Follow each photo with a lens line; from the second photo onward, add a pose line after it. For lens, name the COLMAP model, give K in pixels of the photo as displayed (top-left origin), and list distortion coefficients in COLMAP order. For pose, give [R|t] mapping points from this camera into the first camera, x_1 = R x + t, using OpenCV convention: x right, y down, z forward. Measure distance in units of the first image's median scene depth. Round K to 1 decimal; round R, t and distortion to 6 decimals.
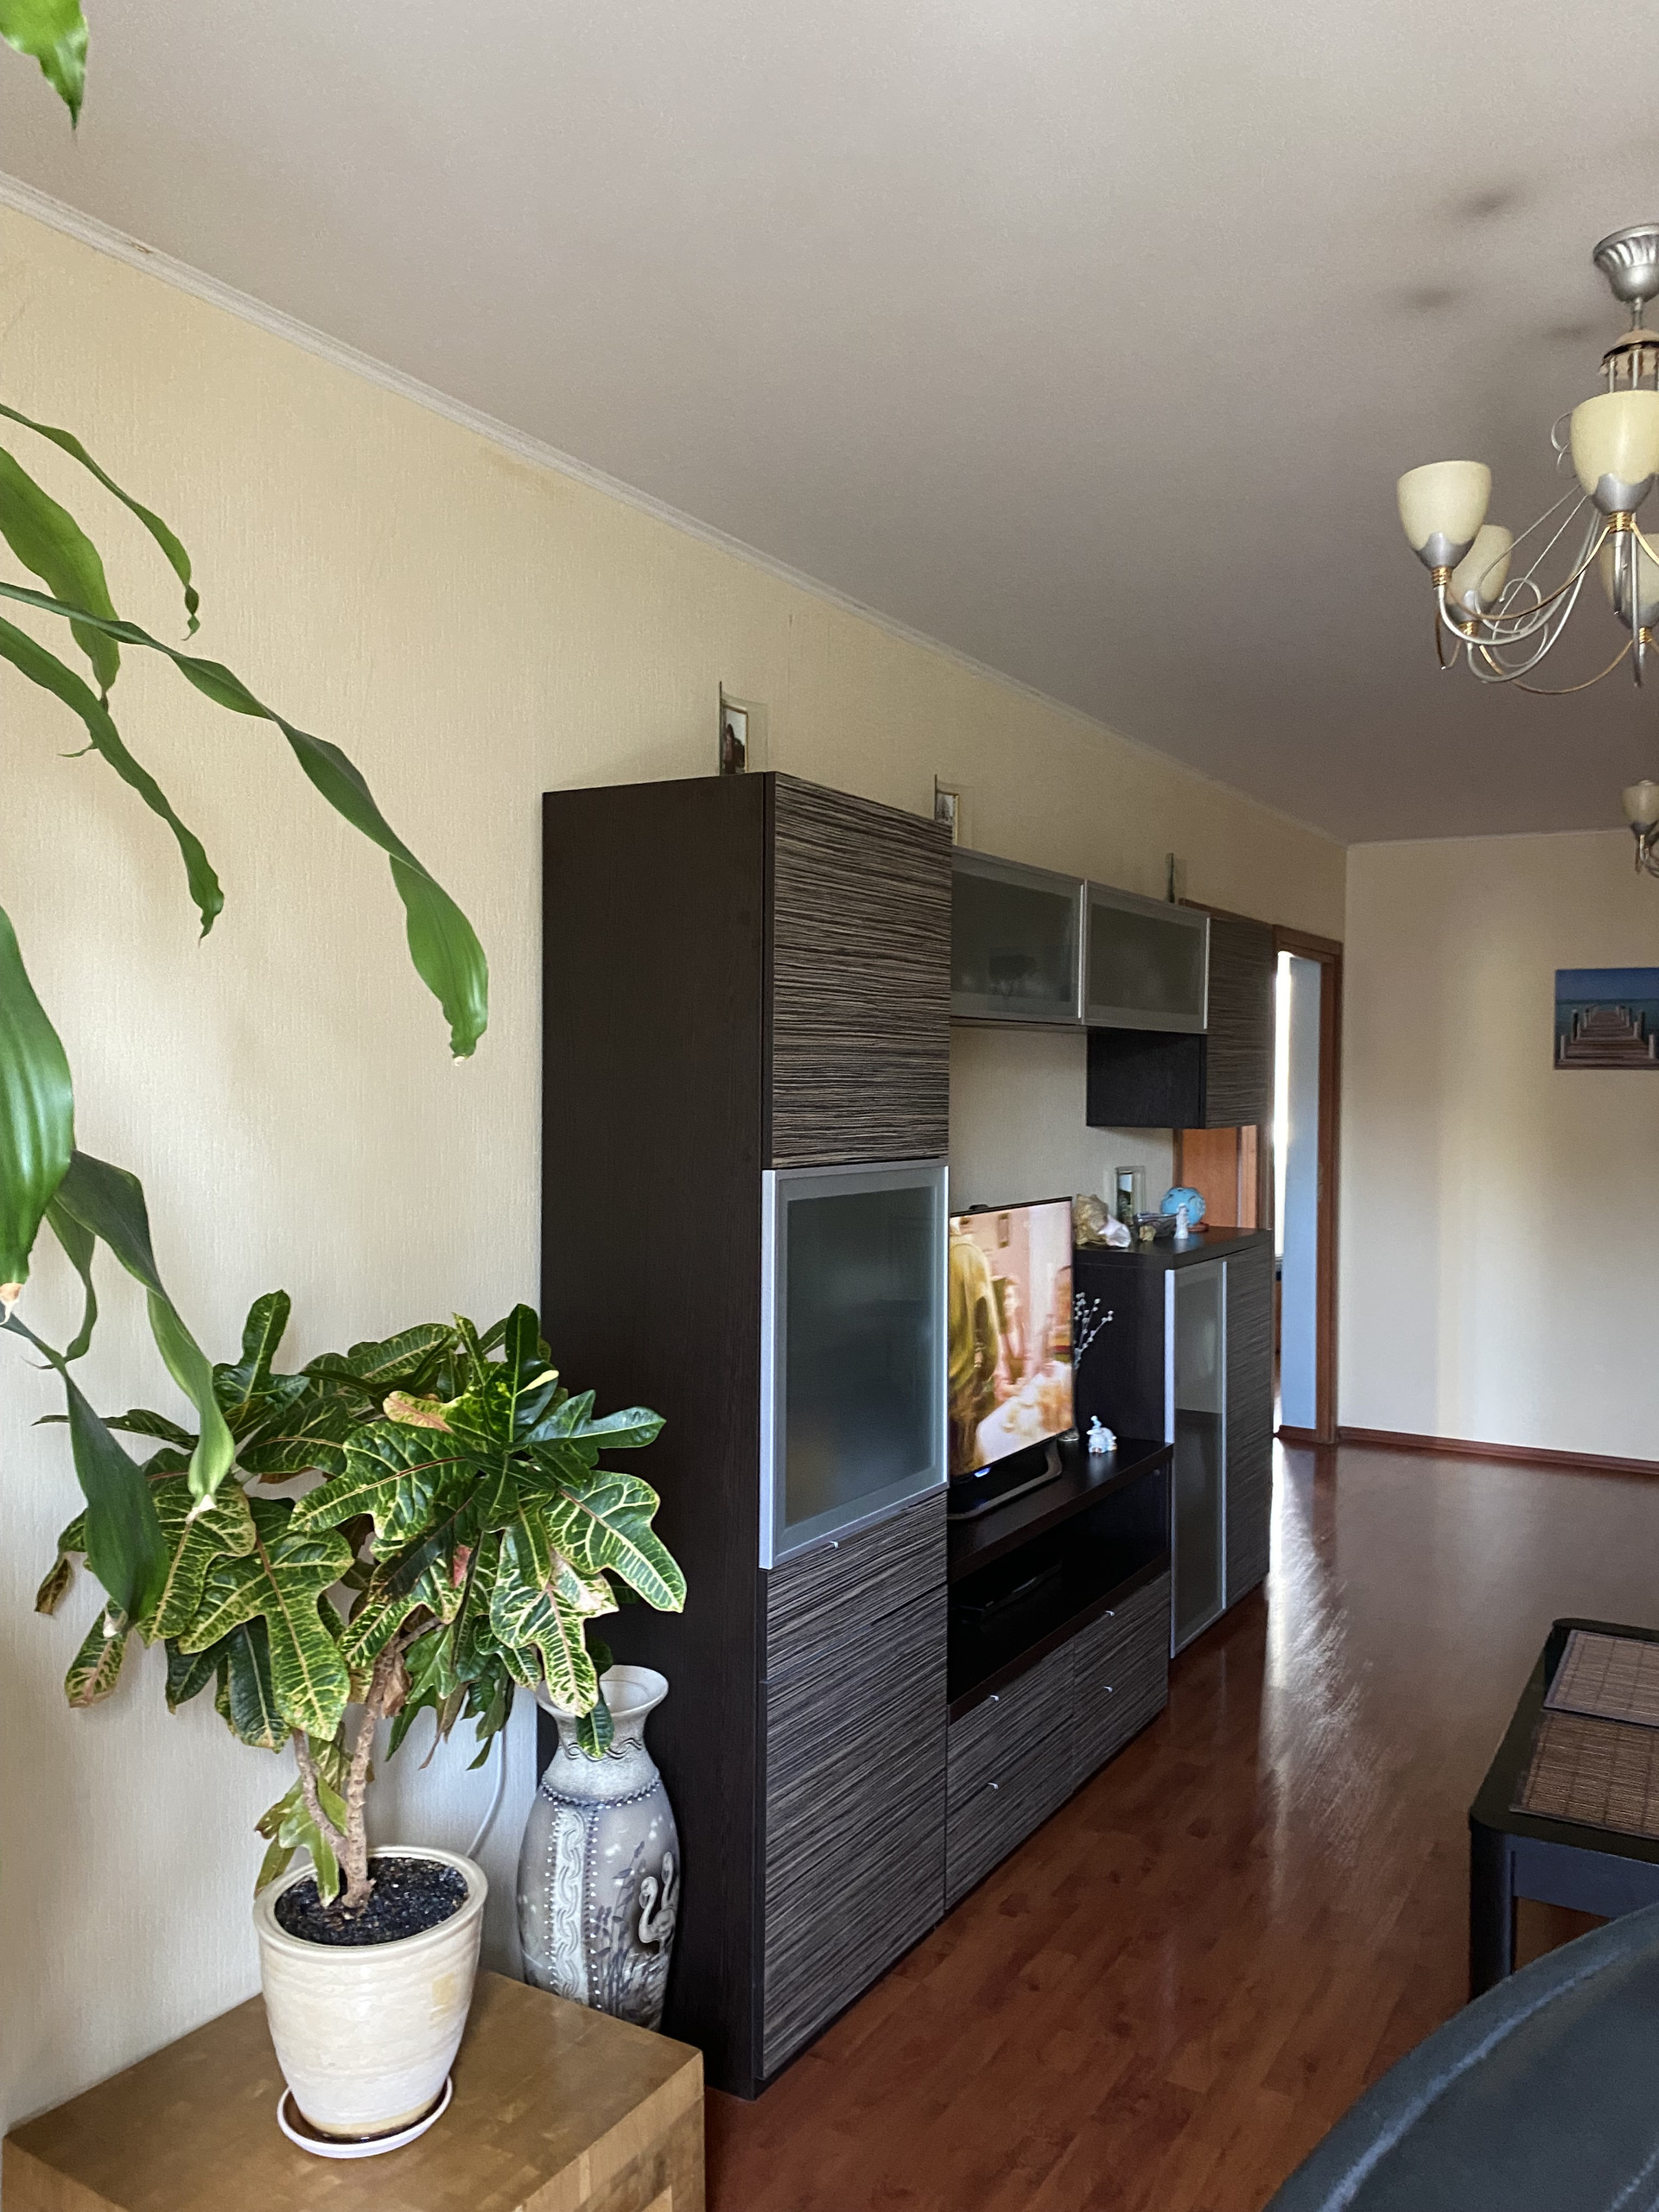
lens RADIAL K [[1668.9, 0, 827.4], [0, 1668.9, 1104.2], [0, 0, 1]] dist [0.004191, -0.012812]
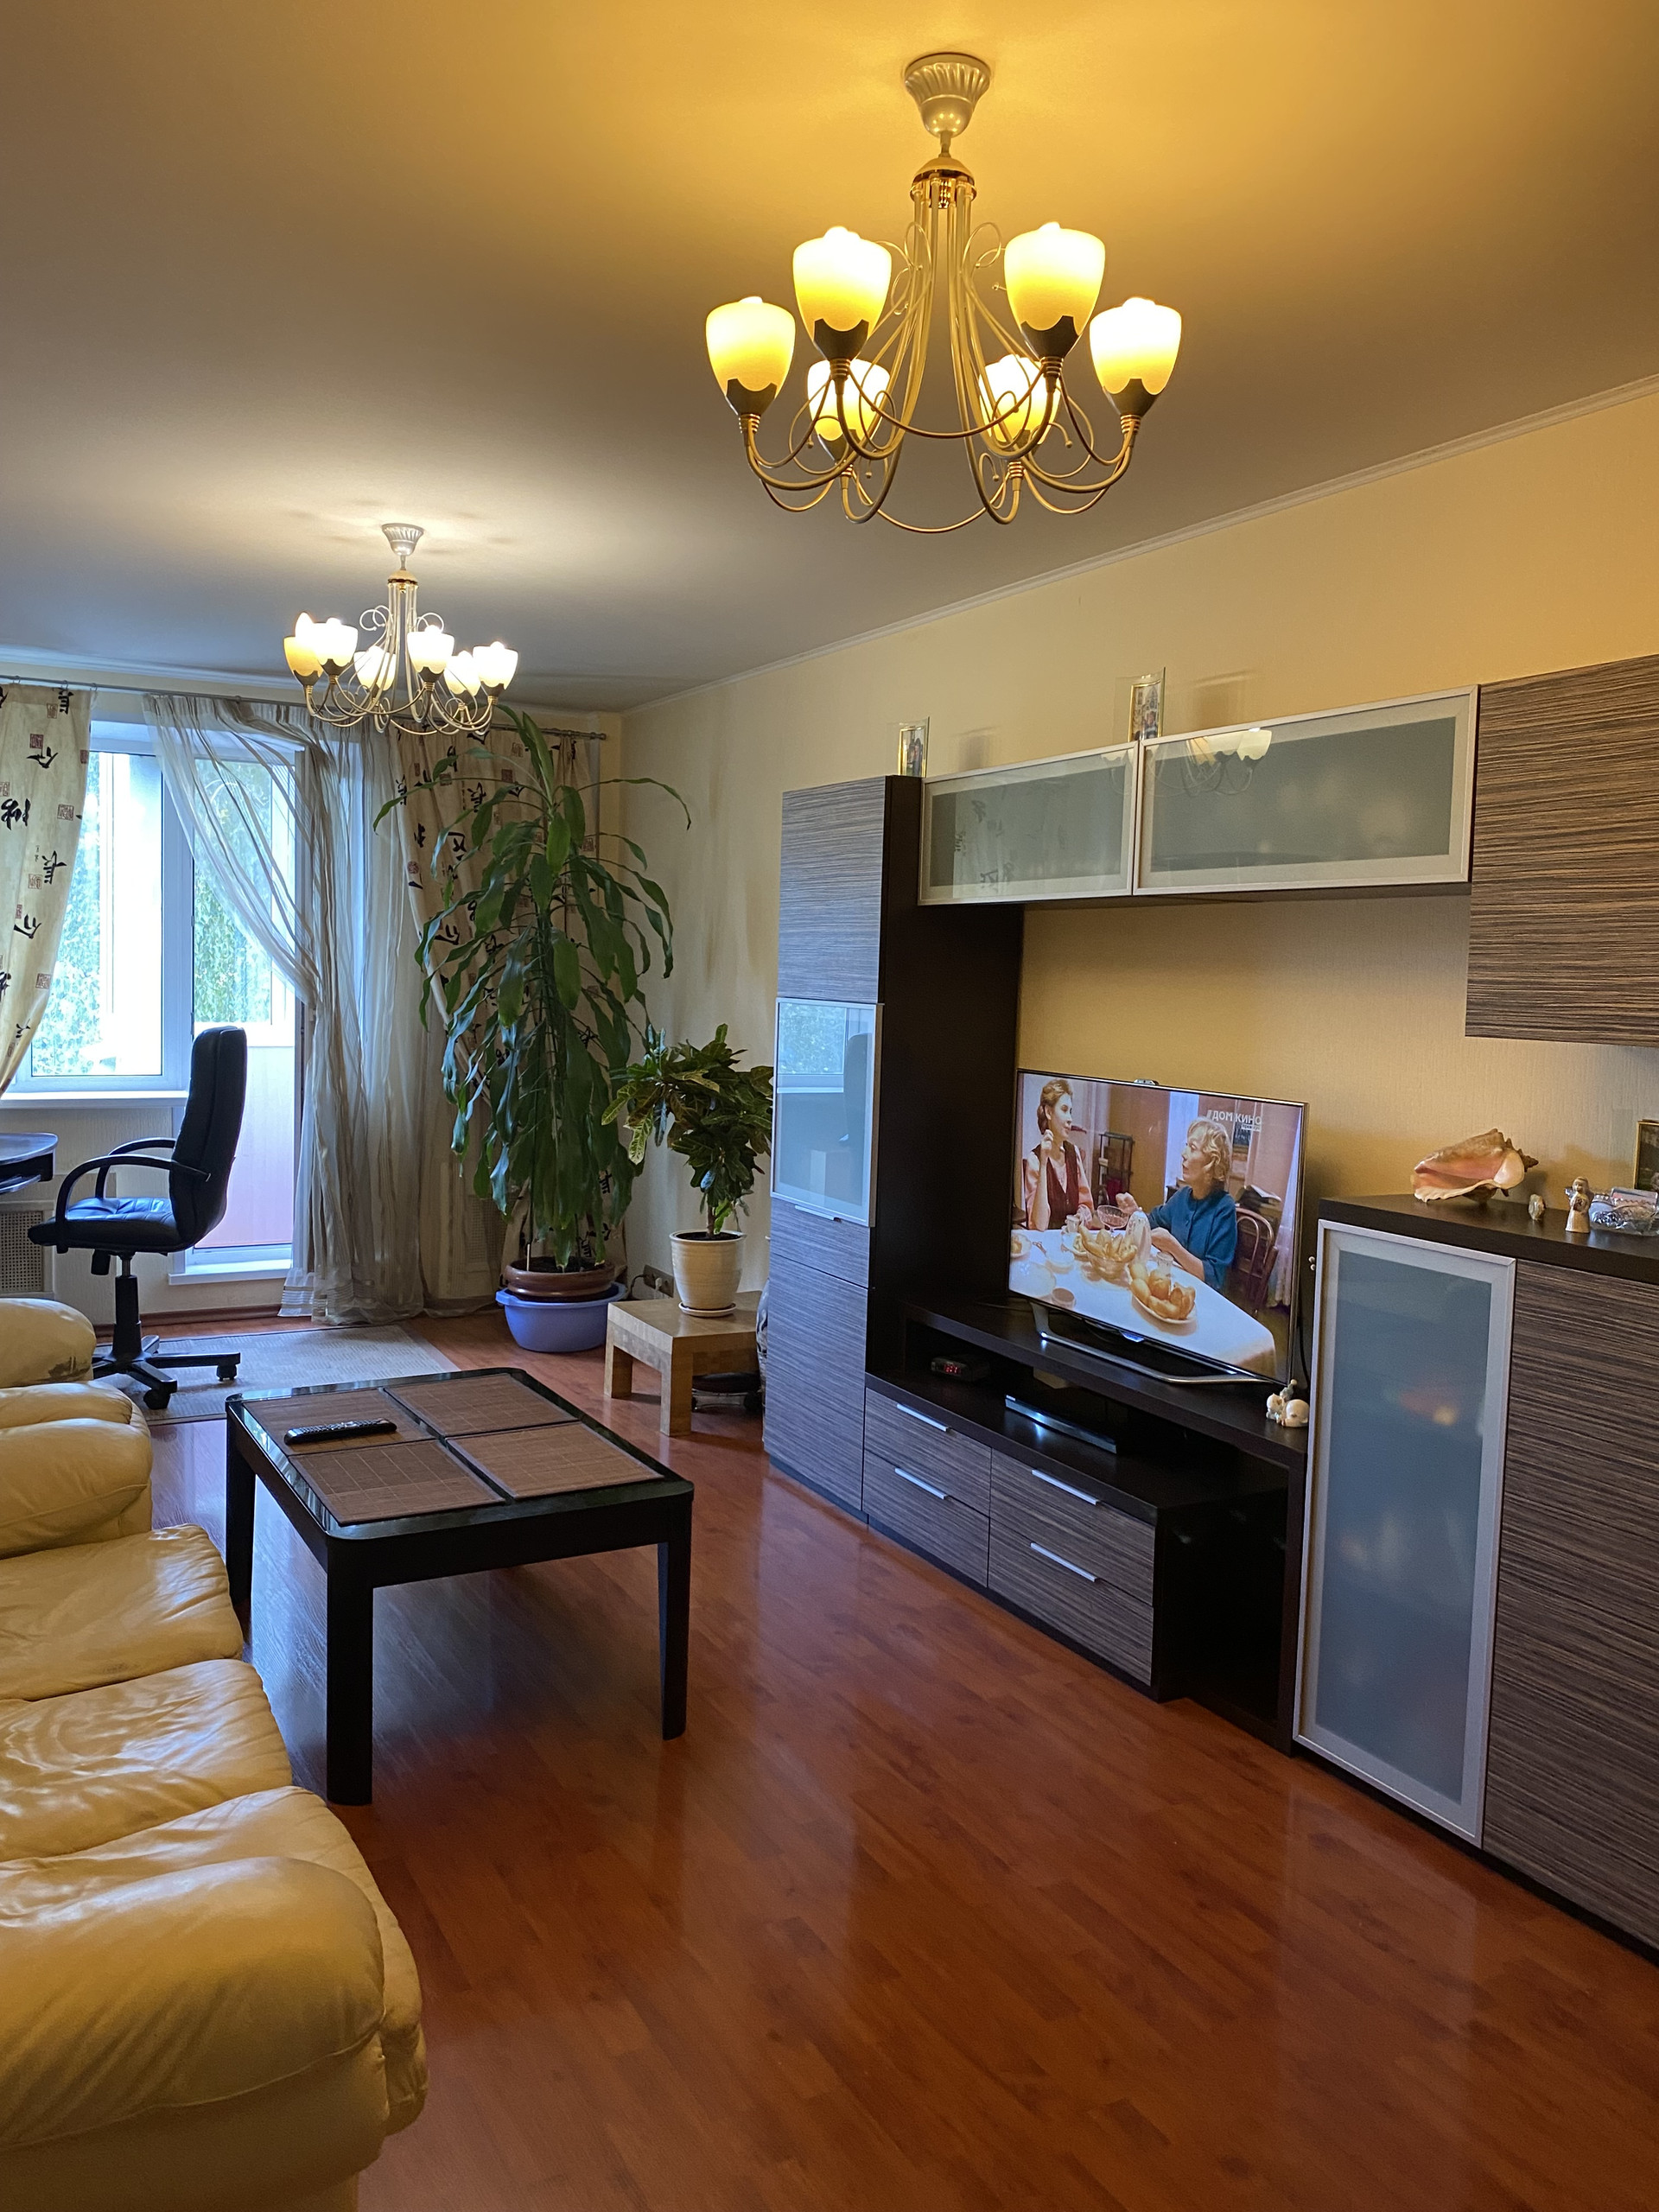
lens RADIAL K [[1668.9, 0, 827.7], [0, 1668.9, 1099.7], [0, 0, 1]] dist [0.004191, -0.012812]
pose [[-0.509915, 0.045072, -0.859043, 1.344130], [-0.055282, 0.994845, 0.085012, -0.008357], [0.858447, 0.090838, -0.504795, 1.678655]]
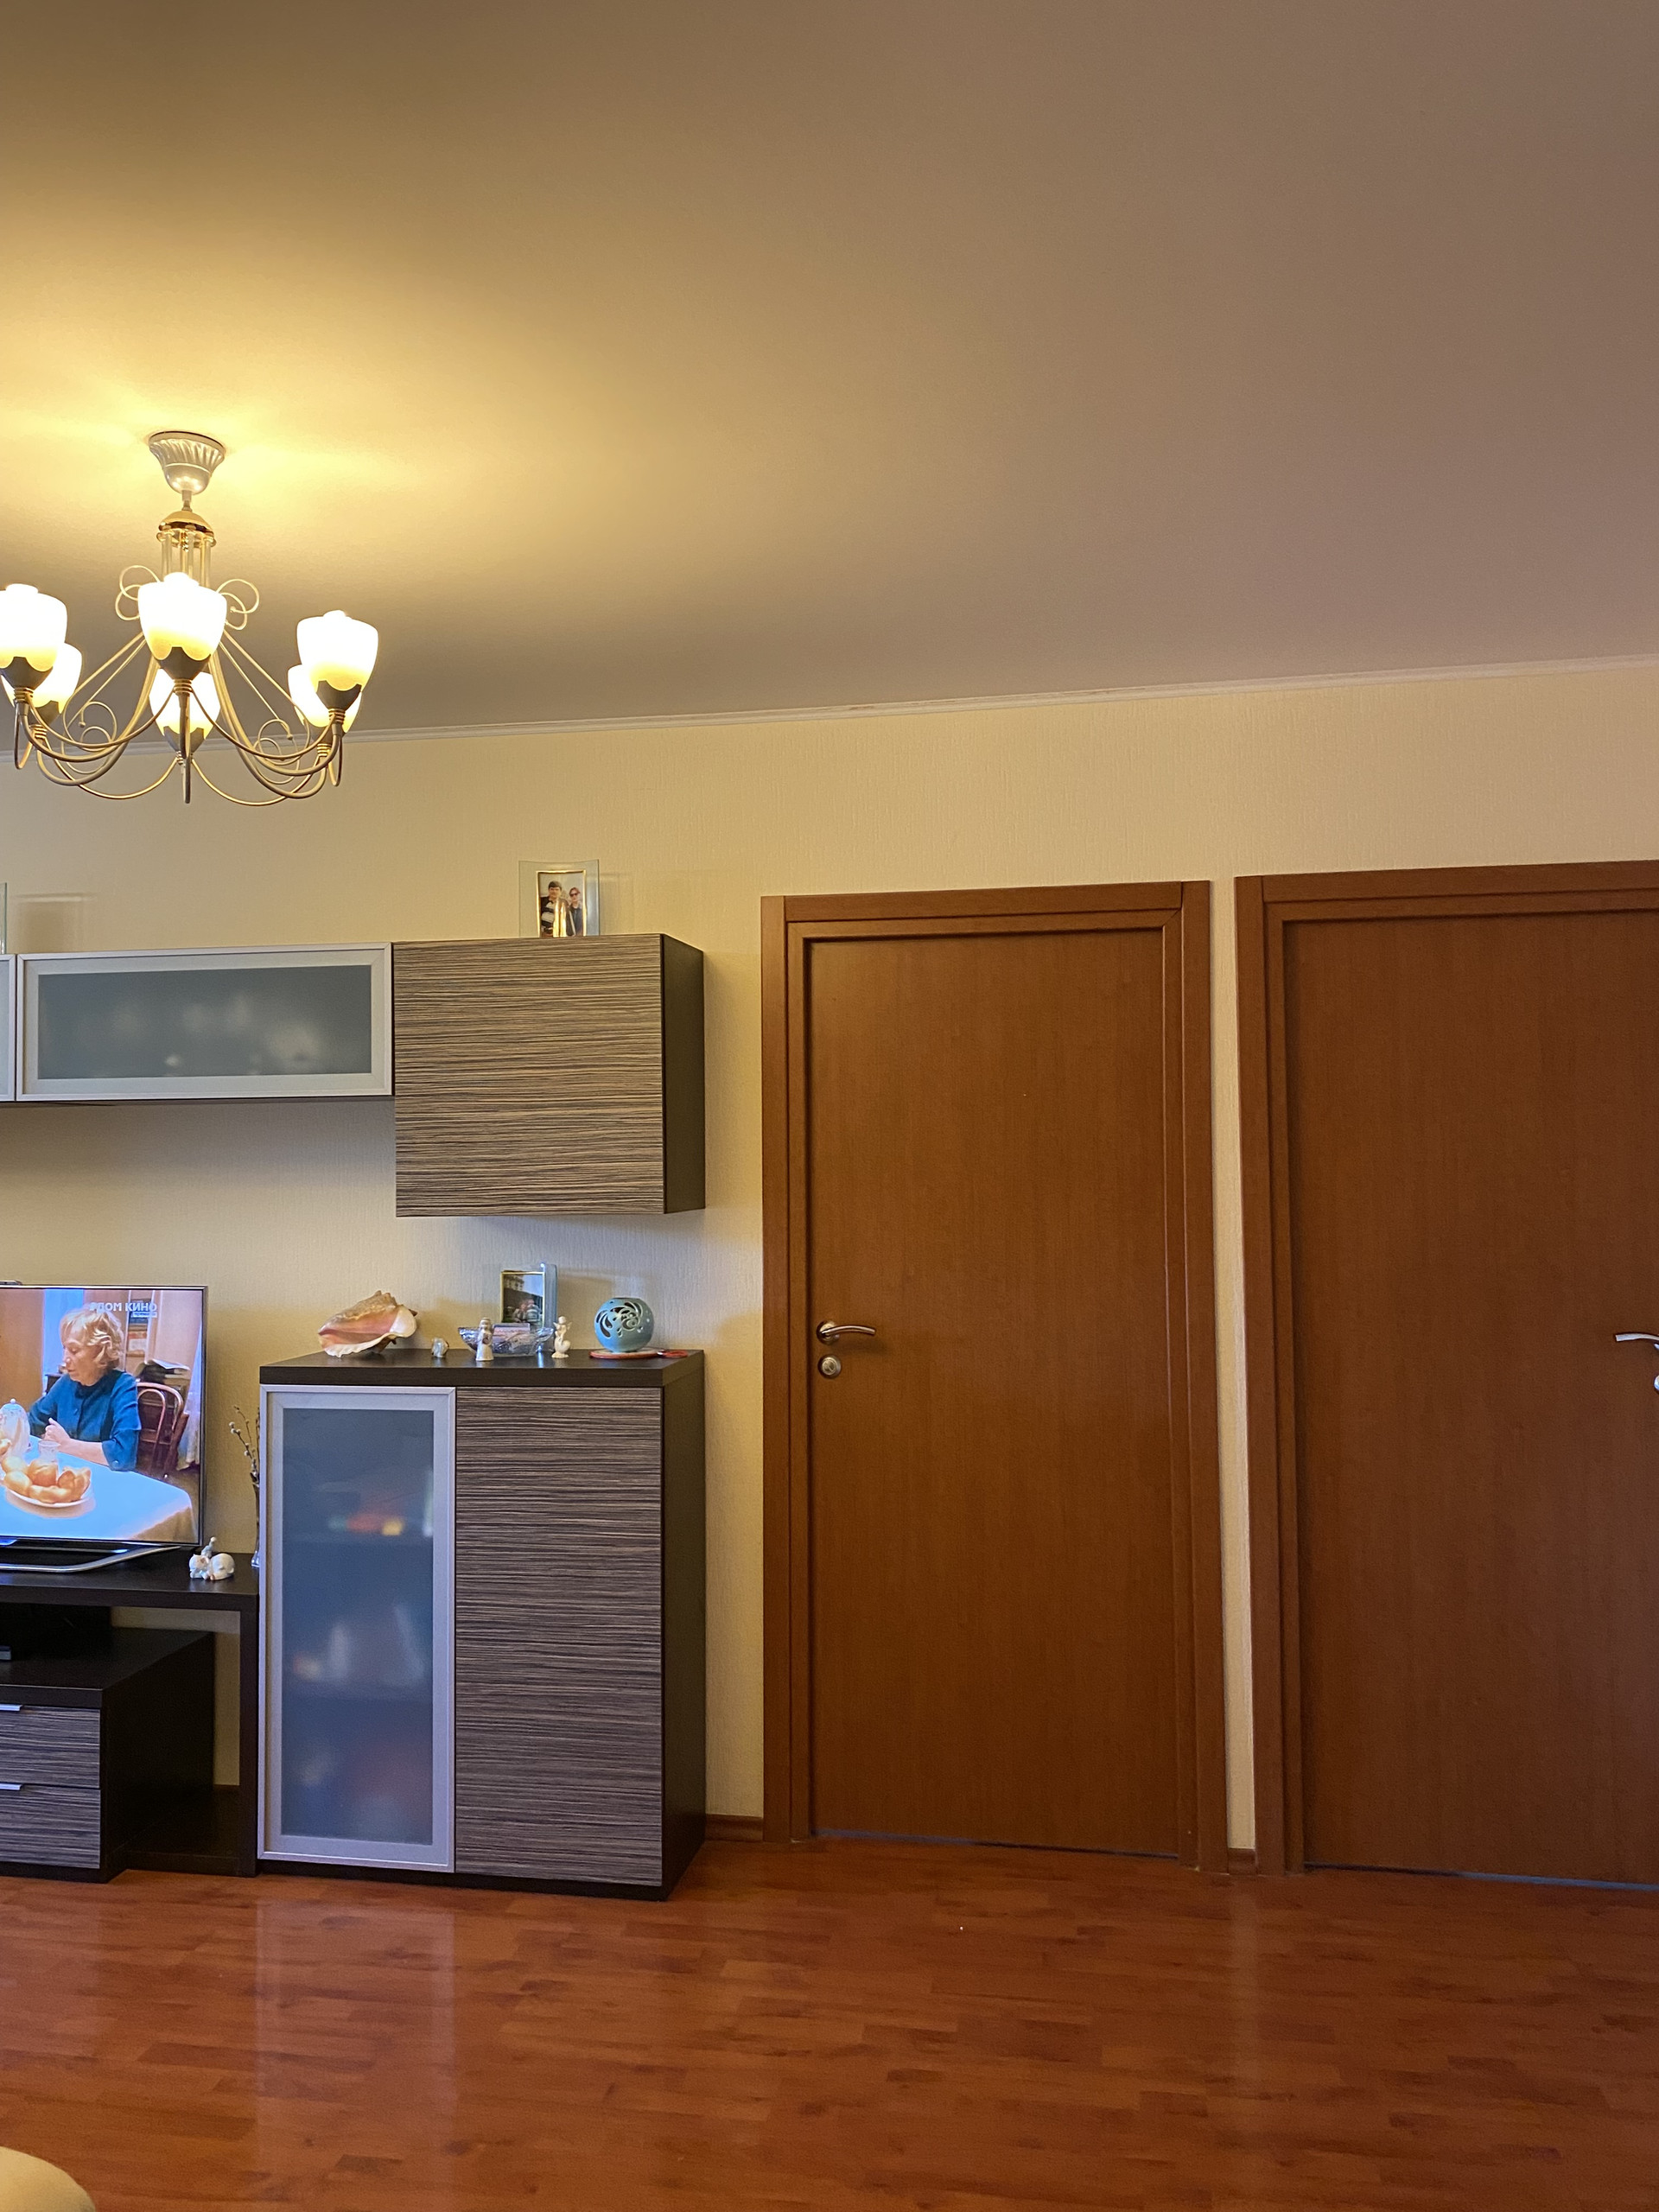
lens RADIAL K [[1668.9, 0, 830.5], [0, 1668.9, 1105.9], [0, 0, 1]] dist [0.004191, -0.012812]
pose [[0.358787, -0.042113, -0.932469, 1.571546], [-0.012040, 0.998690, -0.049737, -0.007238], [0.933342, 0.029072, 0.357810, 1.365277]]
